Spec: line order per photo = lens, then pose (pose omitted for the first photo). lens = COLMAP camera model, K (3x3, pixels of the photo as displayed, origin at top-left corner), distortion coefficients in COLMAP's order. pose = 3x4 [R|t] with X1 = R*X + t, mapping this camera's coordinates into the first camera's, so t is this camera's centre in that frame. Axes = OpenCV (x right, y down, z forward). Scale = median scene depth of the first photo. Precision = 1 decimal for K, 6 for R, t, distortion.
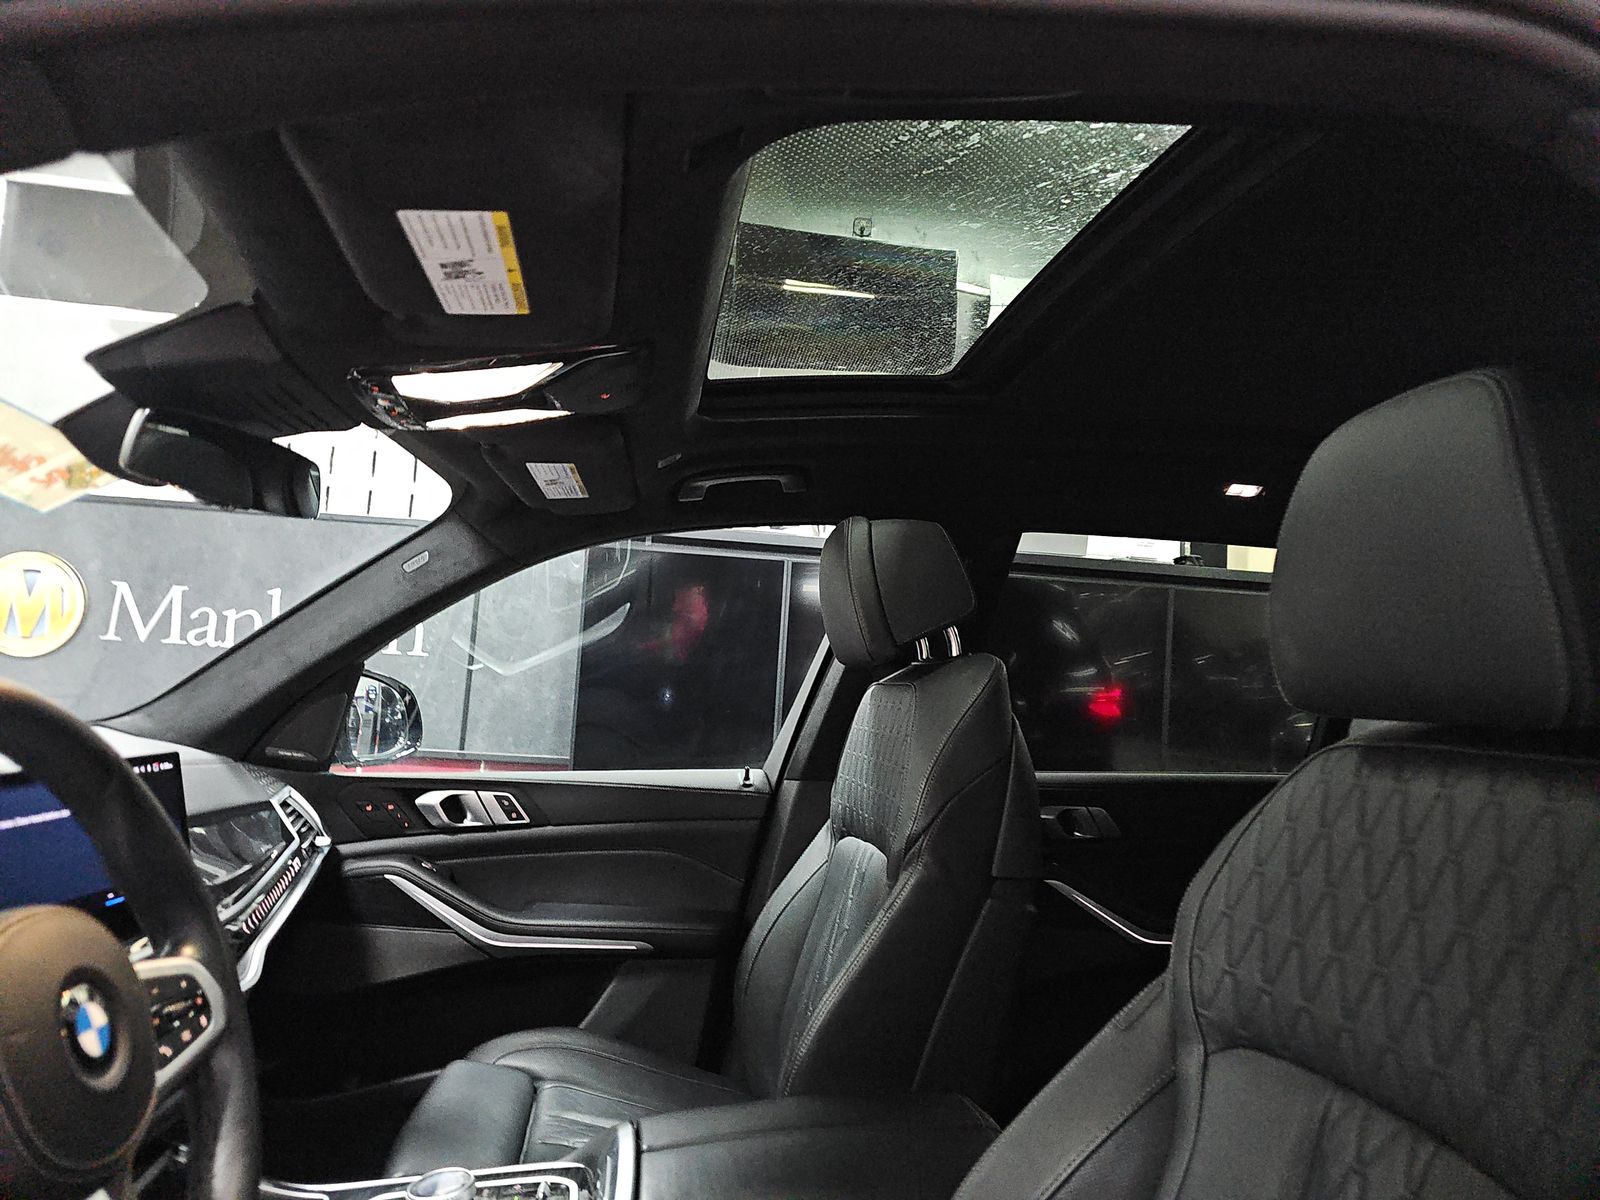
lens RADIAL K [[1066.0, 0, 768.2], [0, 1066.0, 596.5], [0, 0, 1]] dist [0.073568, -0.087110]
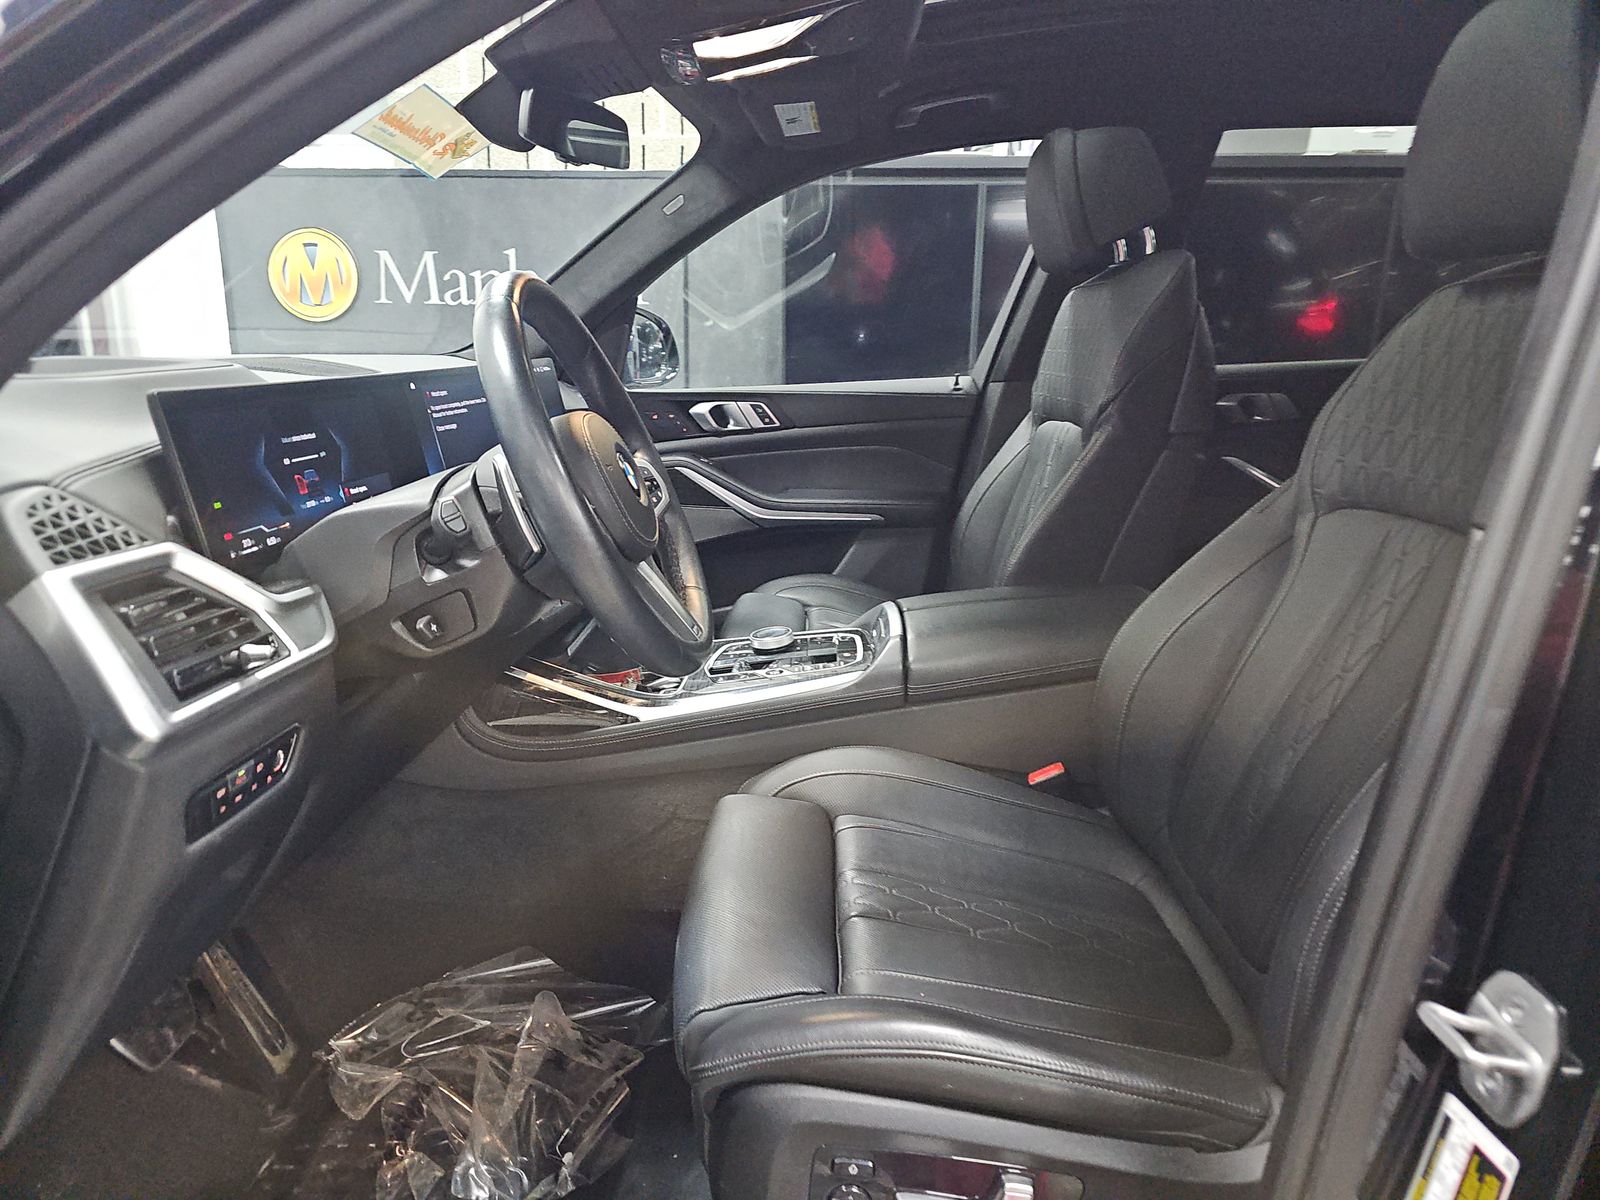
lens RADIAL K [[1066.0, 0, 768.2], [0, 1066.0, 596.5], [0, 0, 1]] dist [0.073568, -0.087110]
pose [[0.985247, -0.013434, -0.170612, -0.029696], [0.066481, 0.948666, 0.309214, 0.016991], [0.157700, -0.315994, 0.935563, -0.224858]]
